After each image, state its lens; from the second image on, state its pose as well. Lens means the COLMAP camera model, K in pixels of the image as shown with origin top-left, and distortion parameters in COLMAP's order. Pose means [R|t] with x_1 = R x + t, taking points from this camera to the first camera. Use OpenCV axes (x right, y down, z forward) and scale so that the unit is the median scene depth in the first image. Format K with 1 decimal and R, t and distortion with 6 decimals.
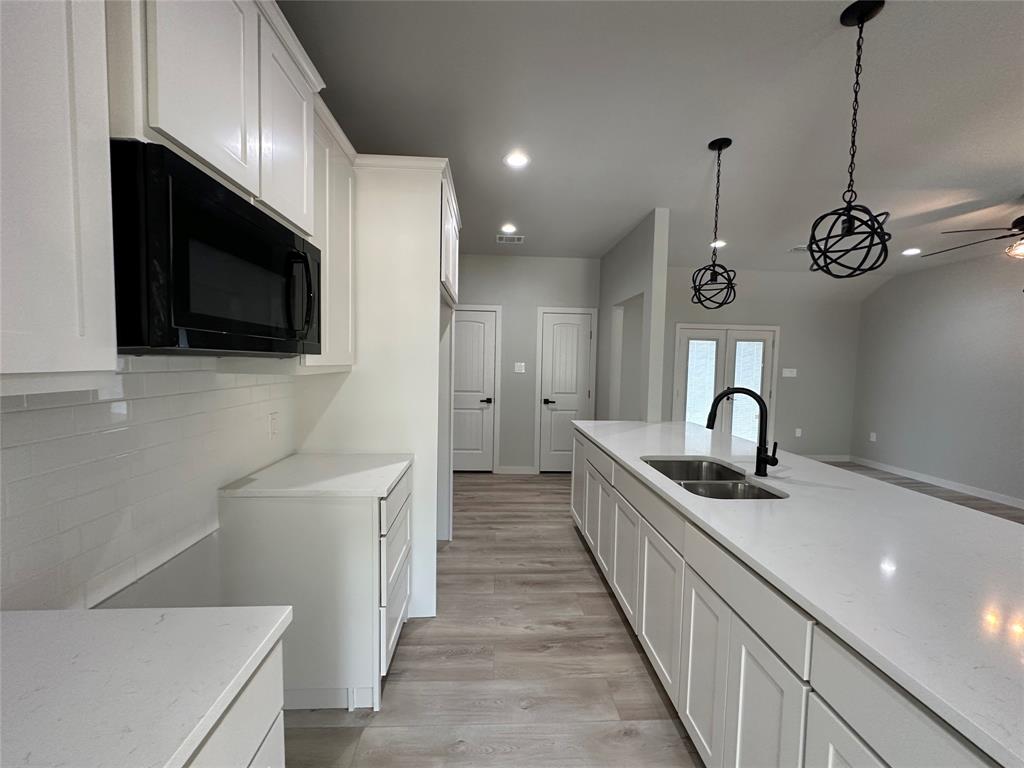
lens RADIAL K [[410.2, 0, 512.5], [0, 410.2, 384.6], [0, 0, 1]] dist [-0.005105, 0.001072]
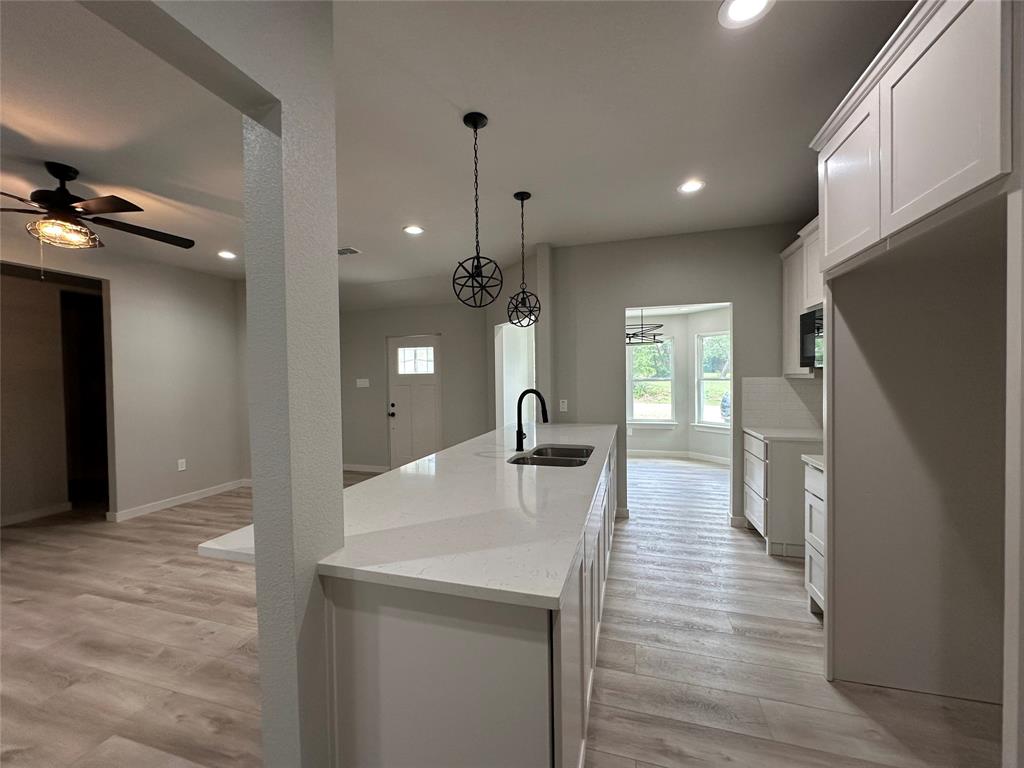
lens RADIAL K [[410.2, 0, 512.4], [0, 410.2, 383.2], [0, 0, 1]] dist [-0.005105, 0.001072]
pose [[-0.940828, -0.012129, 0.338667, 0.115936], [0.013972, 0.997121, 0.074524, -0.081162], [-0.338596, 0.074846, -0.937950, 1.672021]]
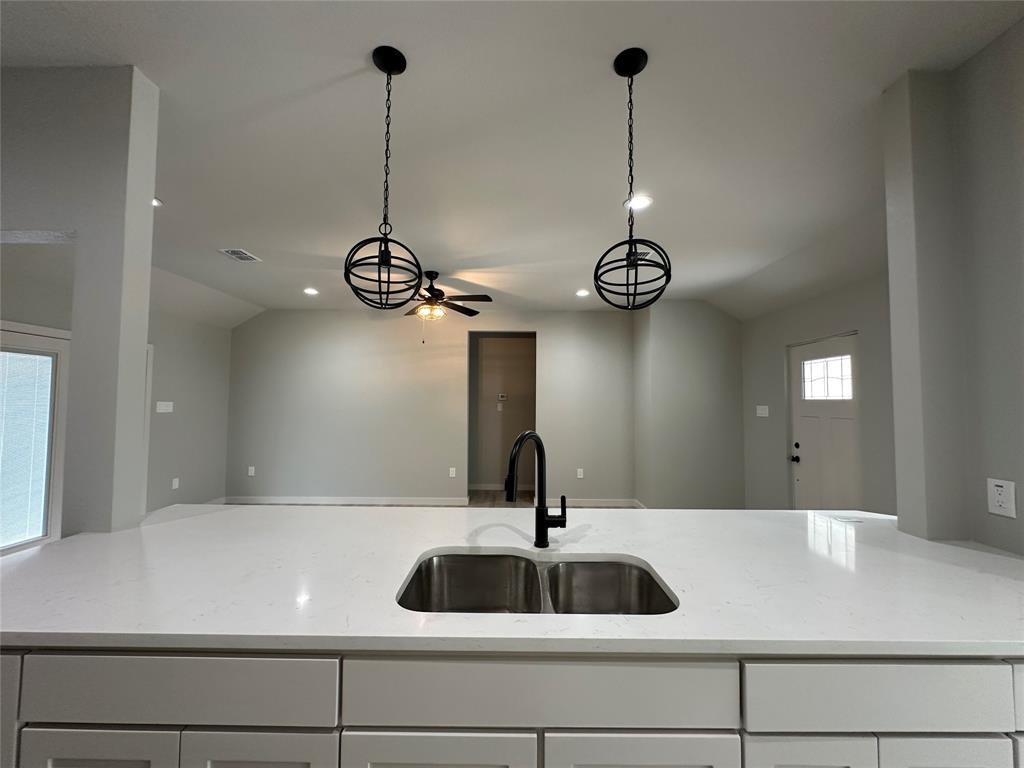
lens RADIAL K [[410.2, 0, 513.2], [0, 410.2, 386.8], [0, 0, 1]] dist [-0.005105, 0.001072]
pose [[0.058085, 0.018427, 0.998142, -0.108776], [0.051014, 0.998469, -0.021402, -0.040466], [-0.997007, 0.052162, 0.057056, 0.717233]]
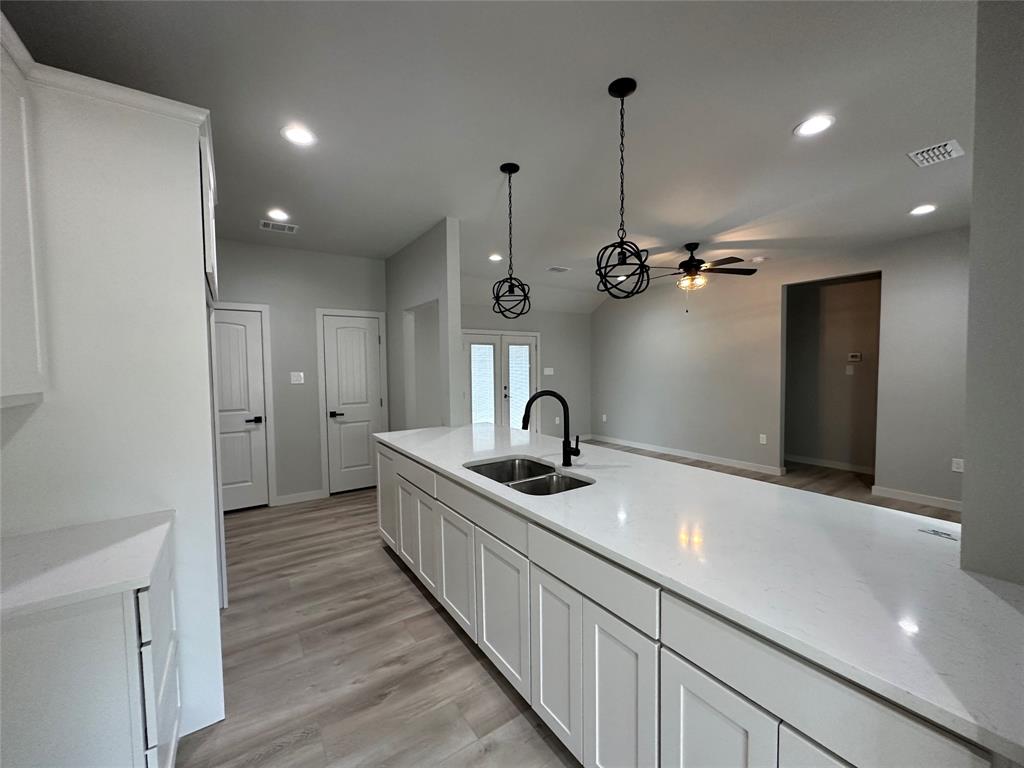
lens RADIAL K [[410.2, 0, 513.1], [0, 410.2, 384.4], [0, 0, 1]] dist [-0.005105, 0.001072]
pose [[0.855557, -0.055026, 0.514775, -0.073634], [0.058862, 0.998227, 0.008875, -0.017882], [-0.514351, 0.022707, 0.857279, 0.061717]]
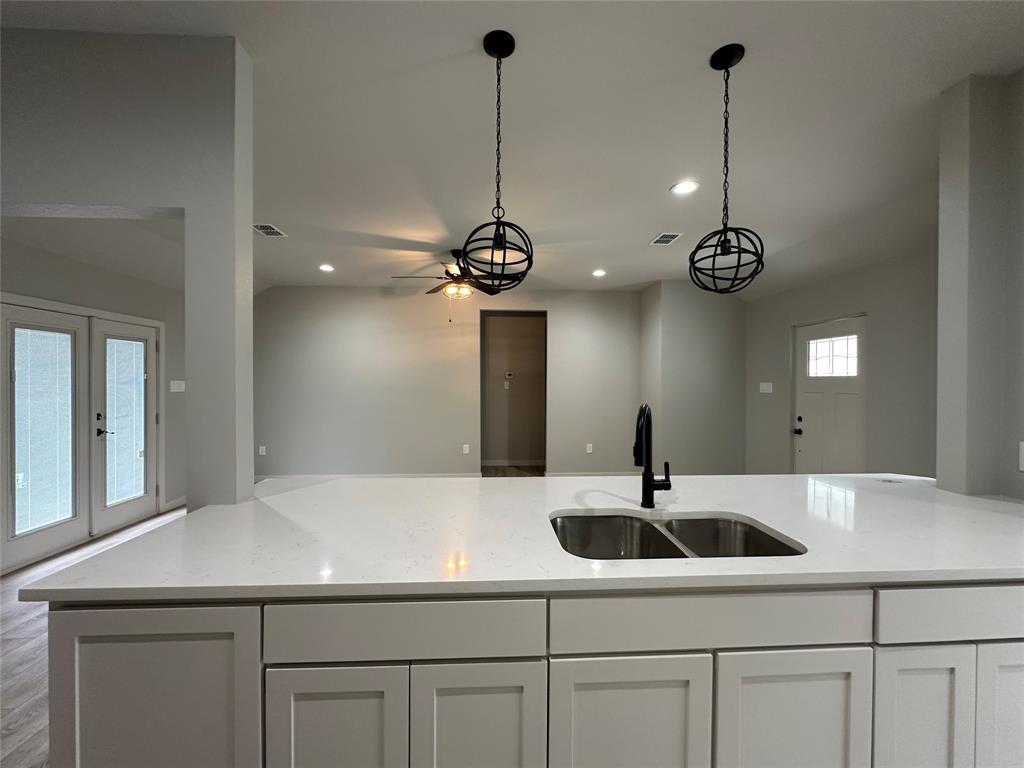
lens RADIAL K [[410.2, 0, 512.9], [0, 410.2, 387.3], [0, 0, 1]] dist [-0.005105, 0.001072]
pose [[-0.000735, -0.034666, 0.999399, -0.158998], [0.053734, 0.997954, 0.034655, -0.047314], [-0.998555, 0.053727, 0.001130, 0.909837]]
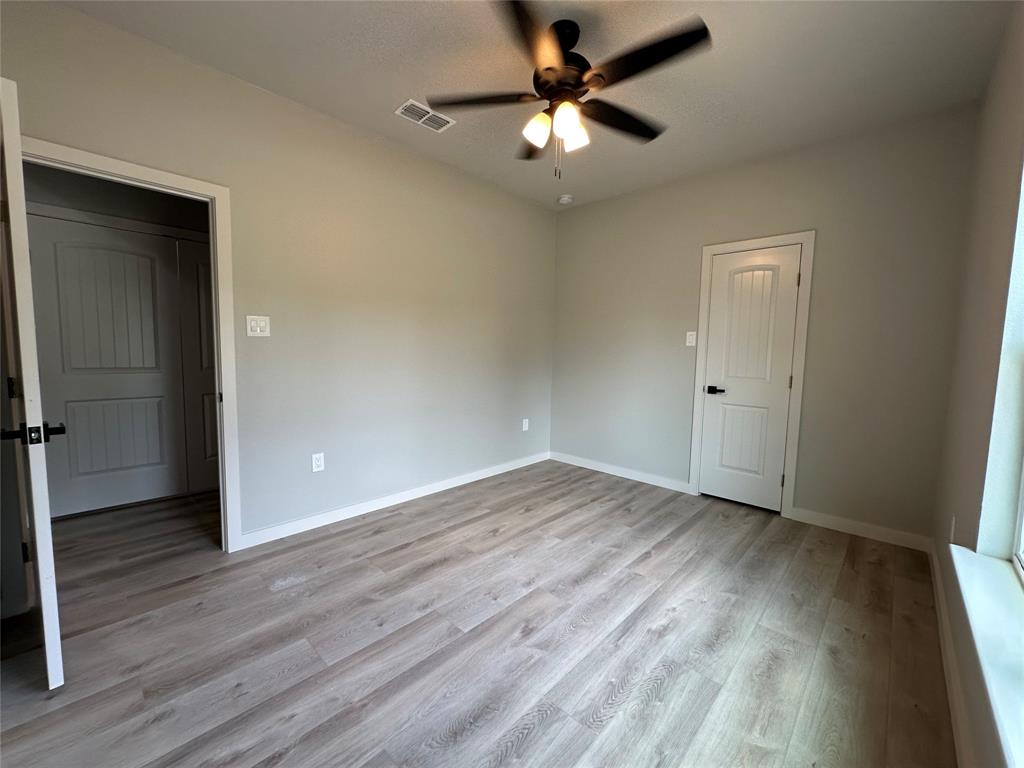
lens RADIAL K [[410.2, 0, 512.6], [0, 410.2, 382.3], [0, 0, 1]] dist [-0.005105, 0.001072]
pose [[-0.727134, 0.024302, -0.686065, 0.760062], [-0.069589, 0.991616, 0.108881, -0.010136], [0.682959, 0.126913, -0.719347, 1.379244]]
